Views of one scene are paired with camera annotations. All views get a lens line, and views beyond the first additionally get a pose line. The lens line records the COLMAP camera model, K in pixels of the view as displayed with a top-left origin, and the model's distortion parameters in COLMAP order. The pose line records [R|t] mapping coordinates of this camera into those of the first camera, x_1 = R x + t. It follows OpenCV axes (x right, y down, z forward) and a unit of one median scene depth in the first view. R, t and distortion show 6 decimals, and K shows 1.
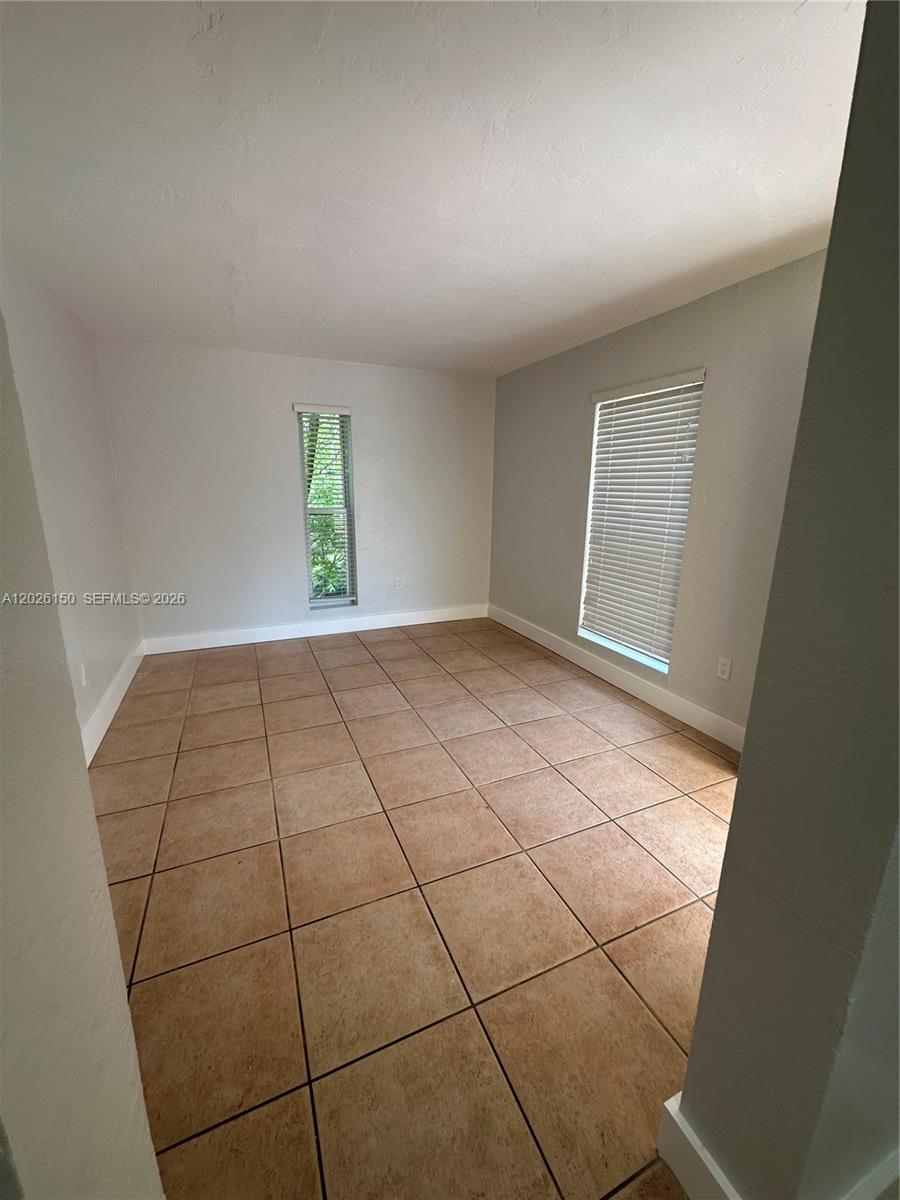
lens RADIAL K [[479.2, 0, 451.6], [0, 479.2, 599.1], [0, 0, 1]] dist [0.000265, 0.000155]
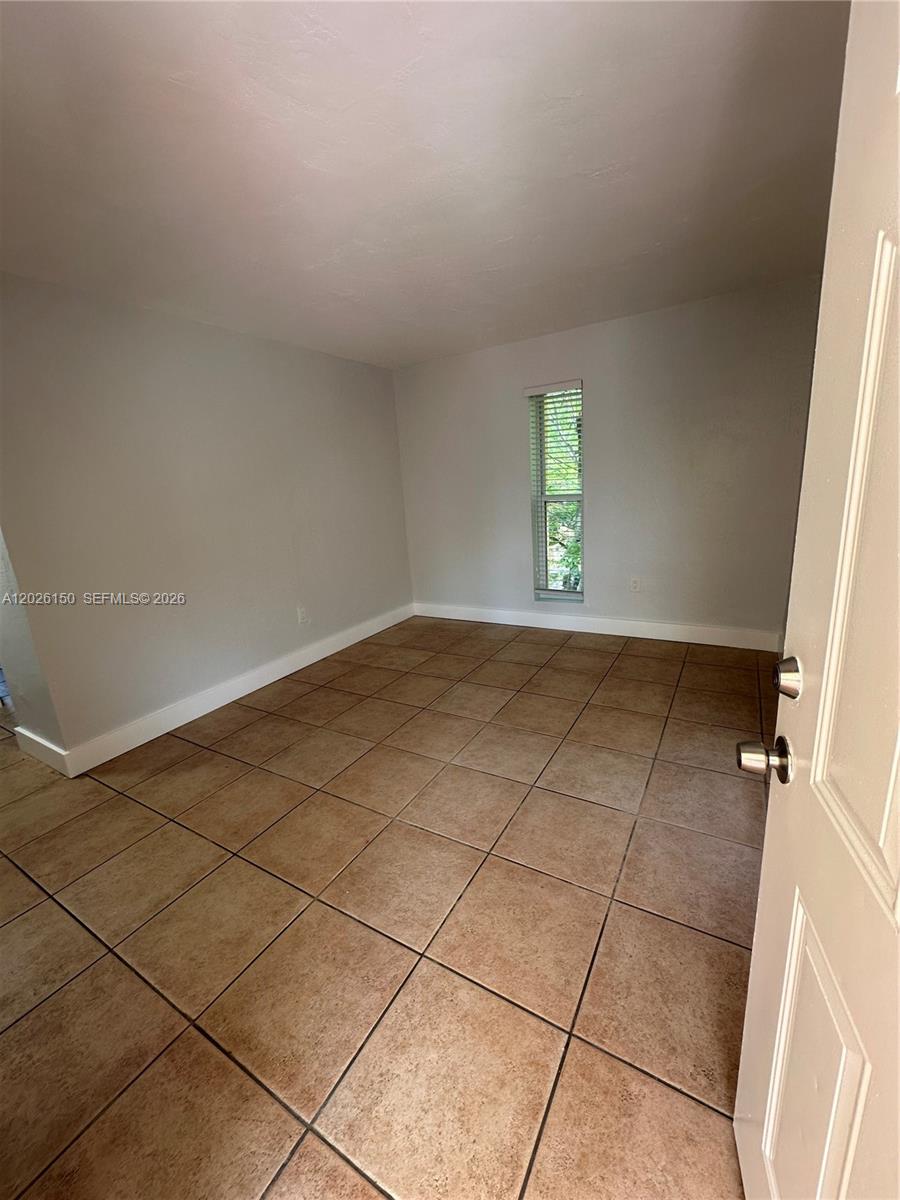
lens RADIAL K [[479.2, 0, 451.6], [0, 479.2, 599.1], [0, 0, 1]] dist [0.000265, 0.000155]
pose [[0.577806, 0.144399, -0.803299, 0.547152], [-0.118584, 0.988634, 0.092417, -0.069820], [0.807513, 0.041859, 0.588362, 0.402385]]
